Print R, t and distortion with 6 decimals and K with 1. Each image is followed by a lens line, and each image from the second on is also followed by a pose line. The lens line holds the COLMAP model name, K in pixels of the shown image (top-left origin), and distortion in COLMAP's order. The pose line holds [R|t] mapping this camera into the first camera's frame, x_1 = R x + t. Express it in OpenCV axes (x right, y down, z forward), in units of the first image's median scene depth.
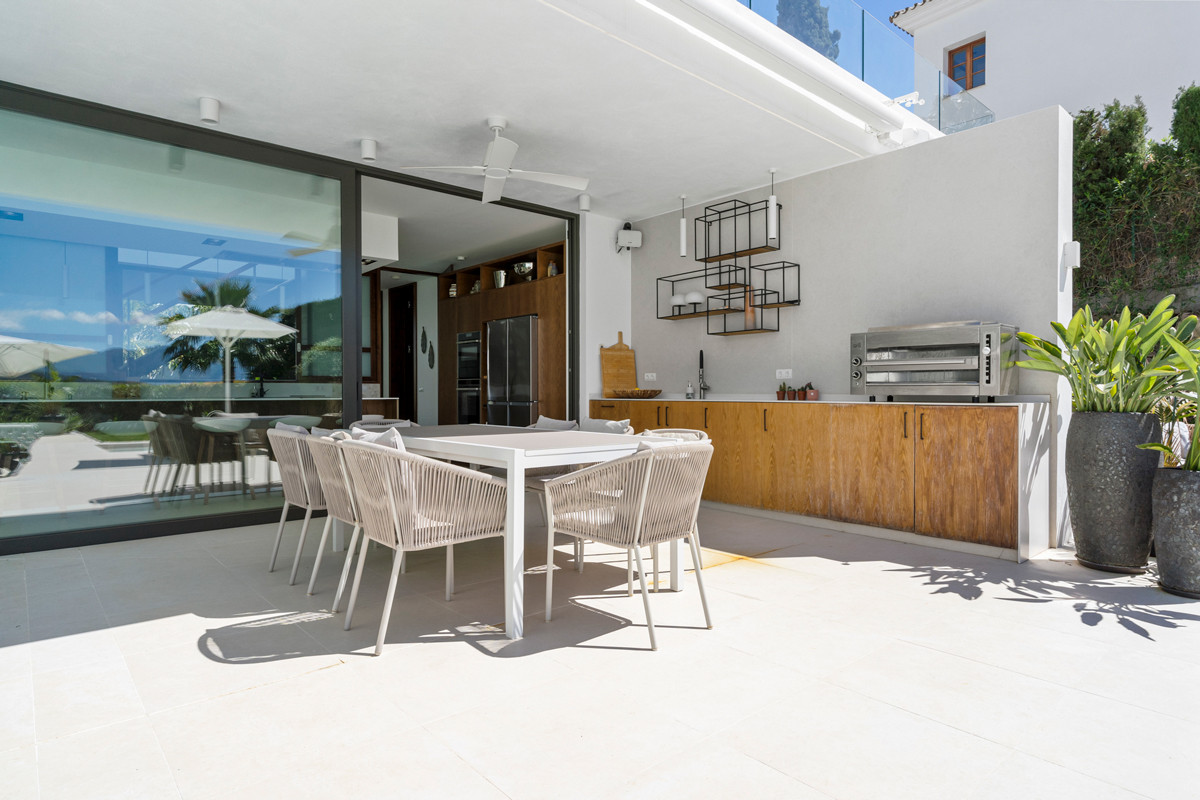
lens RADIAL K [[666.0, 0, 592.9], [0, 666.0, 407.5], [0, 0, 1]] dist [-0.007804, 0.002278]
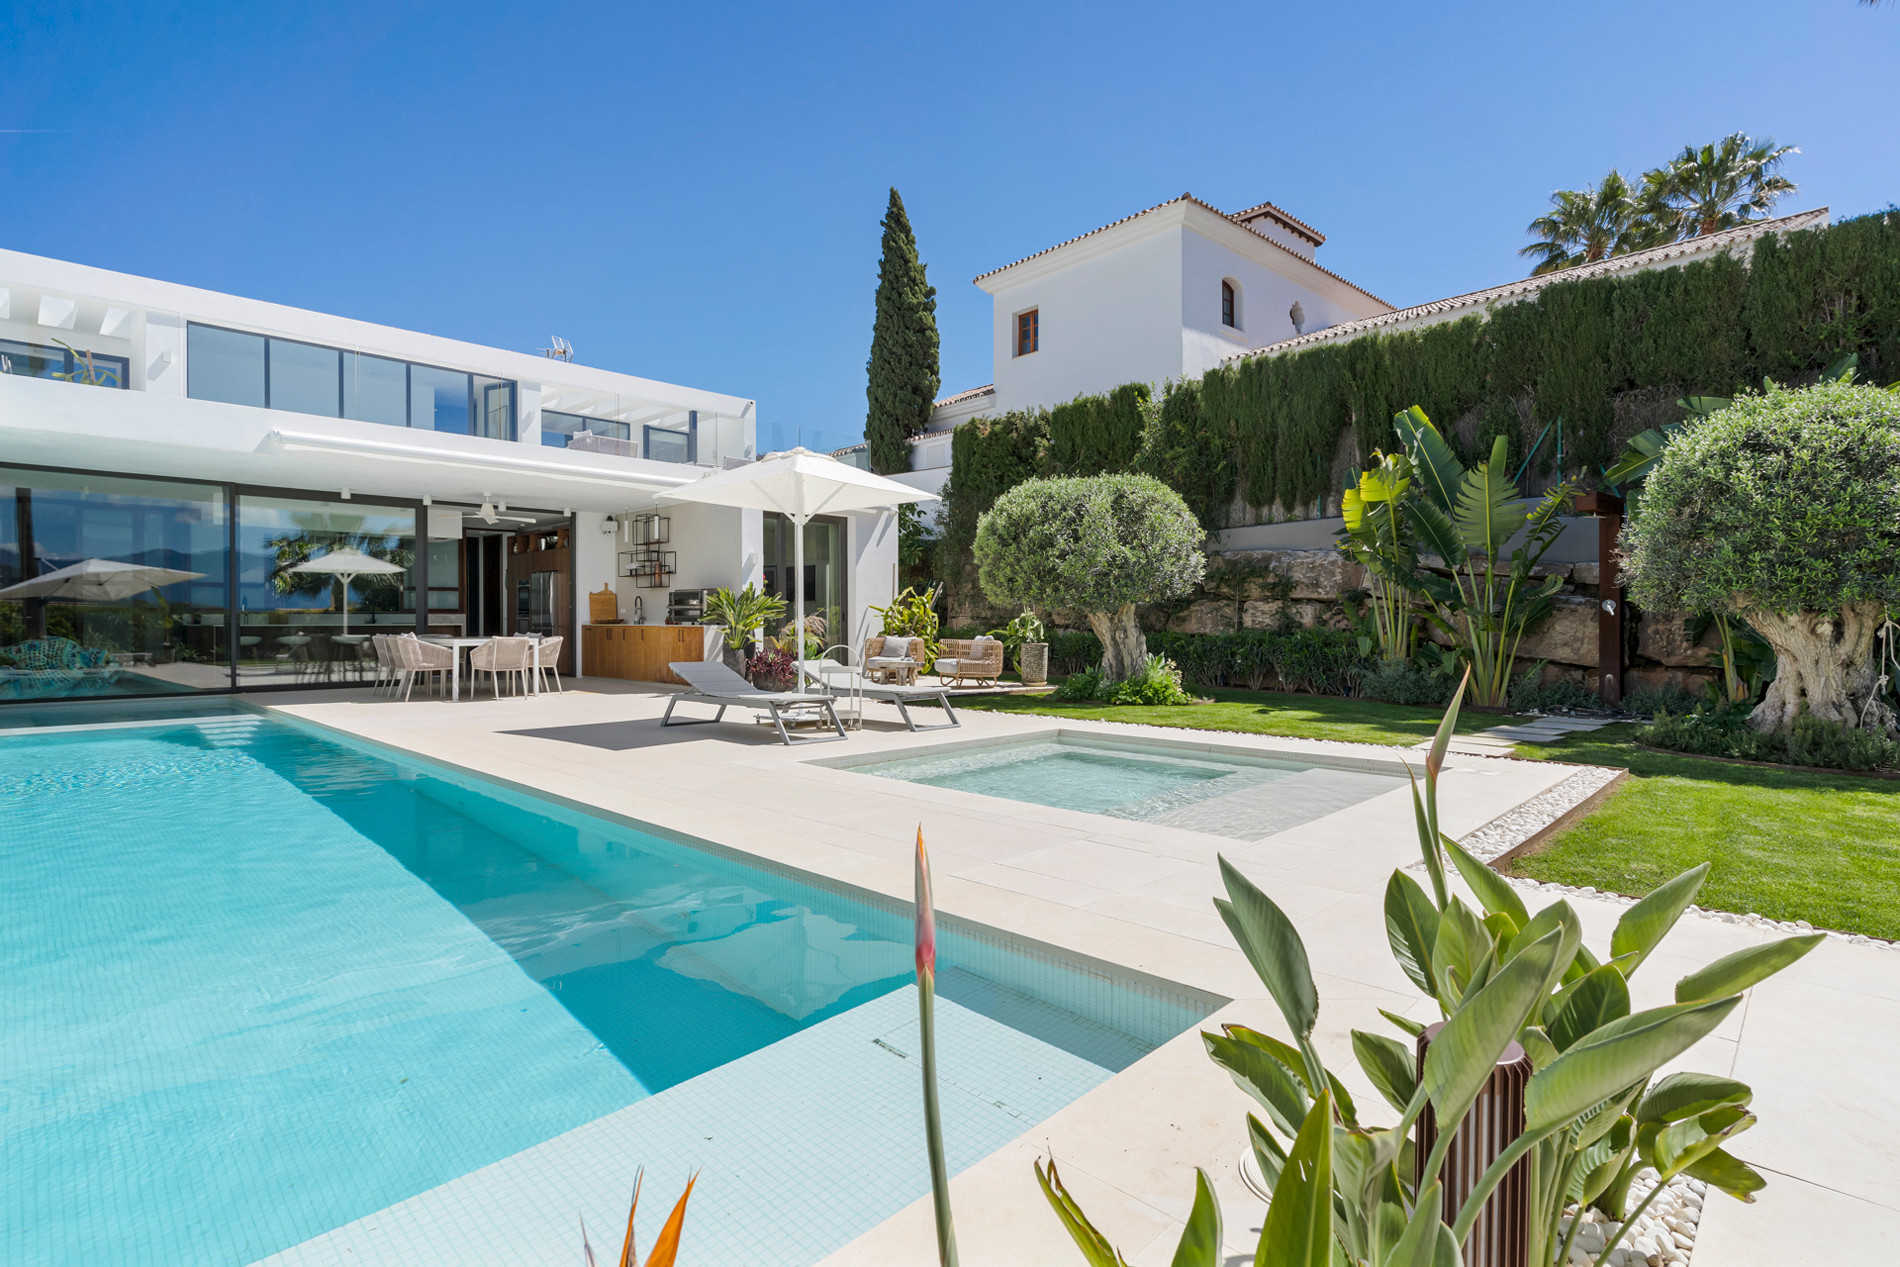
lens RADIAL K [[921.1, 0, 936.5], [0, 921.1, 625.2], [0, 0, 1]] dist [0.002431, -0.000811]
pose [[0.996922, -0.000626, 0.078400, 0.680443], [0.001895, 0.999868, -0.016113, 0.026263], [-0.078380, 0.016212, 0.996792, -1.314319]]
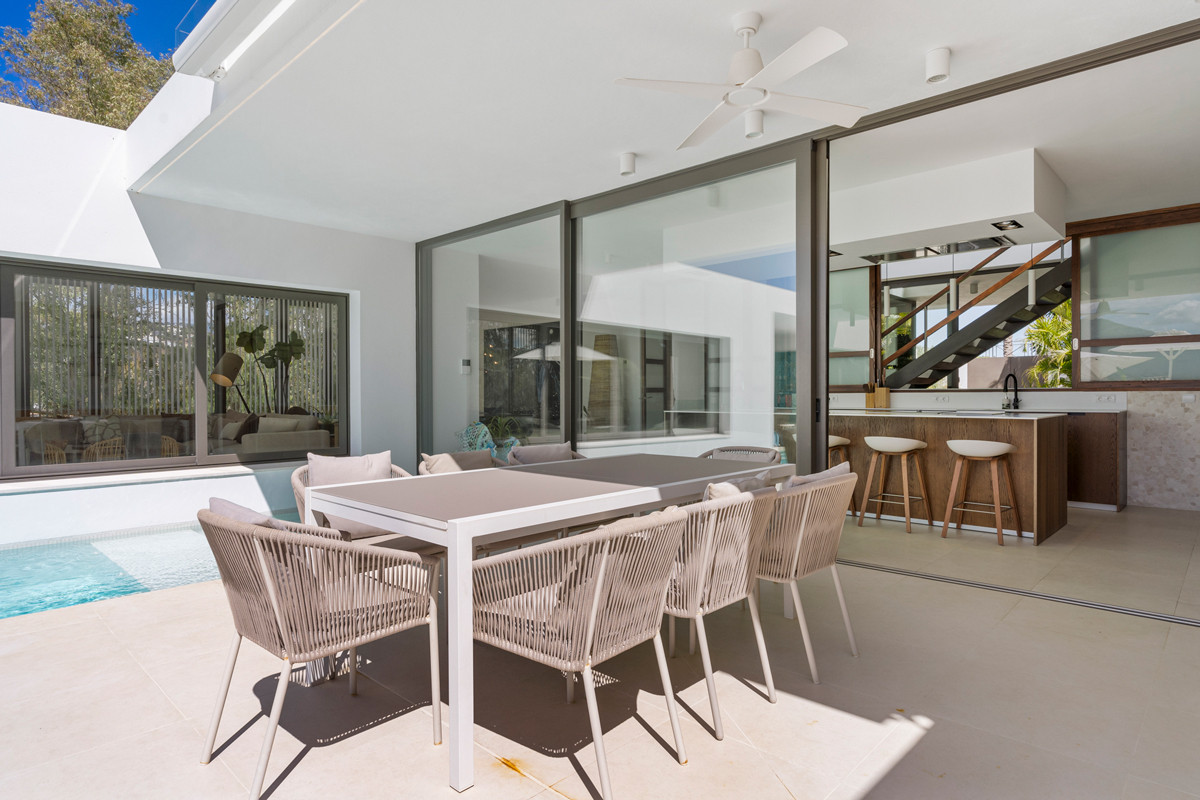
lens RADIAL K [[666.0, 0, 596.8], [0, 666.0, 402.1], [0, 0, 1]] dist [-0.007804, 0.002278]
pose [[0.090186, 0.013704, -0.995831, 0.336872], [-0.020352, 0.999722, 0.011914, -0.030083], [0.995717, 0.019193, 0.090440, 0.513288]]
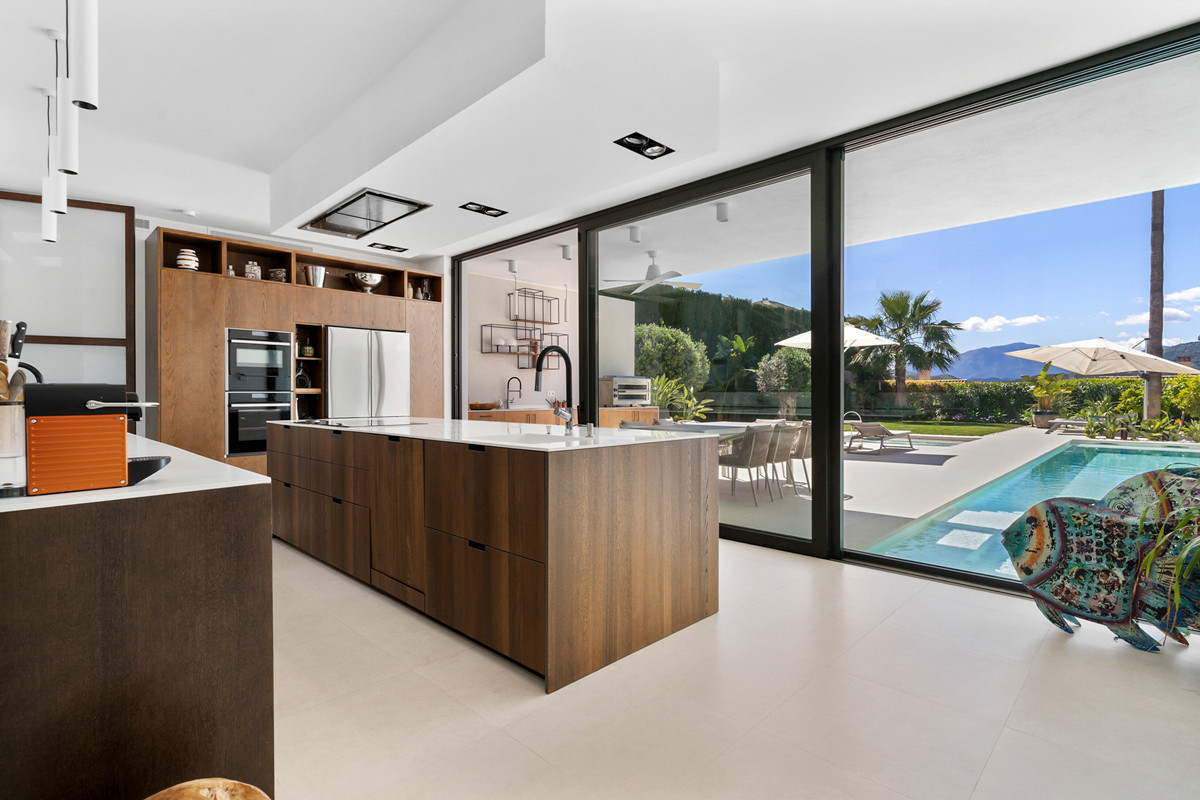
lens RADIAL K [[581.8, 0, 604.1], [0, 581.8, 395.8], [0, 0, 1]] dist [0.002431, -0.000811]
pose [[-0.086784, -0.003959, 0.996219, -1.084172], [0.022244, 0.999735, 0.005911, -0.043210], [-0.995979, 0.022673, -0.086673, 0.833924]]
